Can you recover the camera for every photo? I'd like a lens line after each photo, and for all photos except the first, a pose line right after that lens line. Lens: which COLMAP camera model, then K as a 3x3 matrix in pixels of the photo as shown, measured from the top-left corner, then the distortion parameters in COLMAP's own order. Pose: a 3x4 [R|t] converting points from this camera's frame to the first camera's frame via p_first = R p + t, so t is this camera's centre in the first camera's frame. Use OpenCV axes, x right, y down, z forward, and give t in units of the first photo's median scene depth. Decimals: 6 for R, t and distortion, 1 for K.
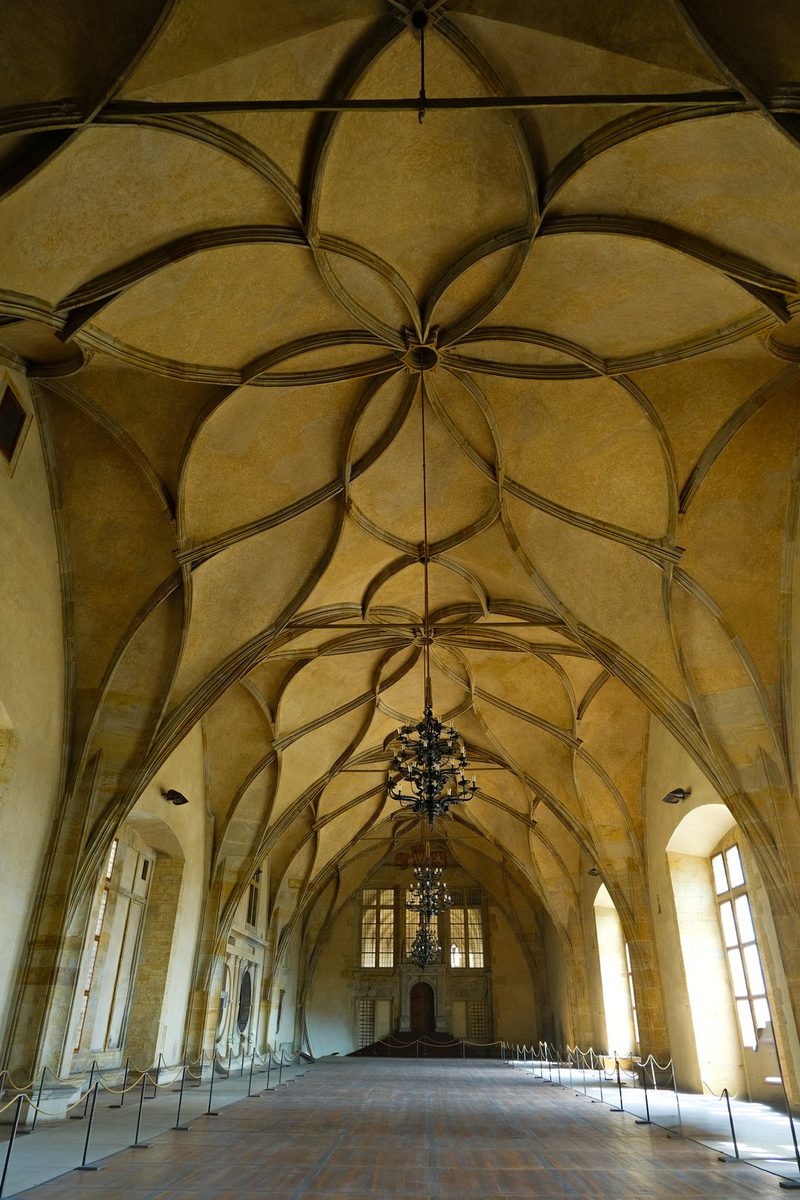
lens RADIAL K [[760.1, 0, 400.0], [0, 760.1, 600.0], [0, 0, 1]] dist [-0.002437, 0.000214]
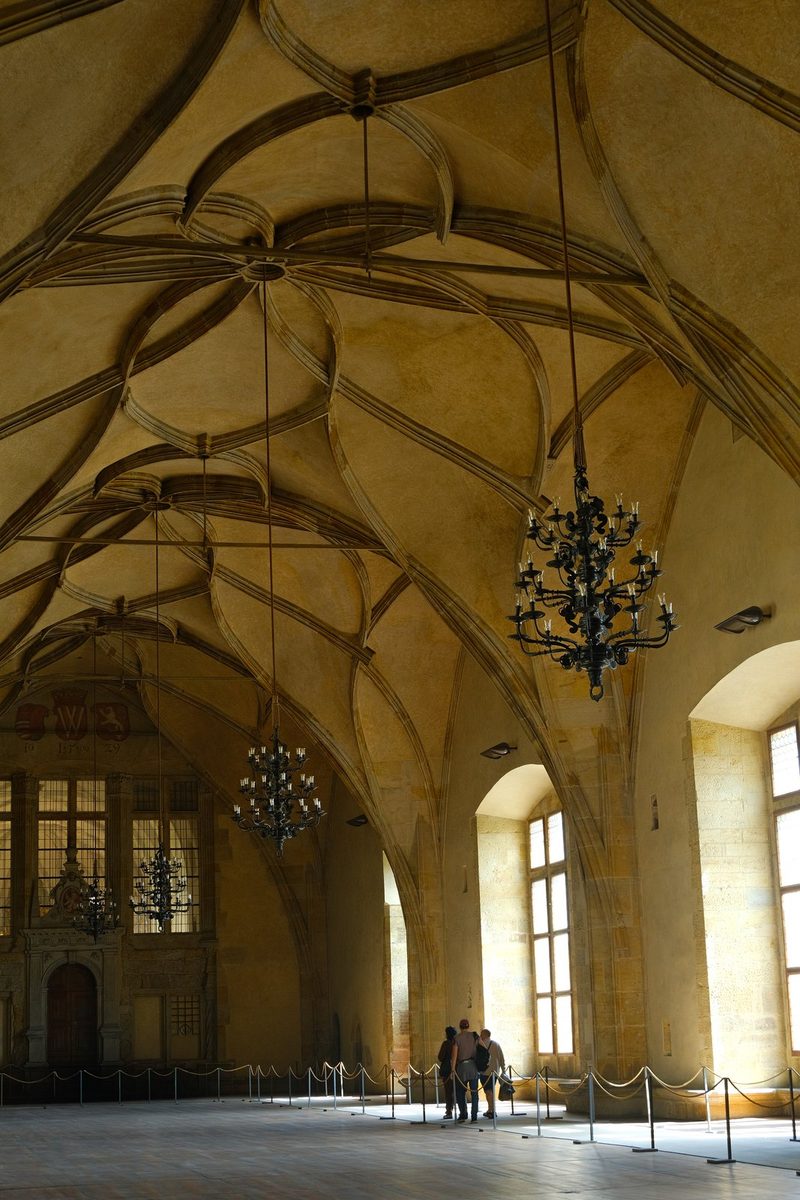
lens RADIAL K [[1778.1, 0, 400.0], [0, 1778.1, 600.0], [0, 0, 1]] dist [-0.020707, 0.008240]
pose [[0.957904, 0.031435, 0.285361, -0.174230], [-0.105329, 0.963154, 0.247469, -0.026045], [-0.267067, -0.267108, 0.925920, -0.049646]]
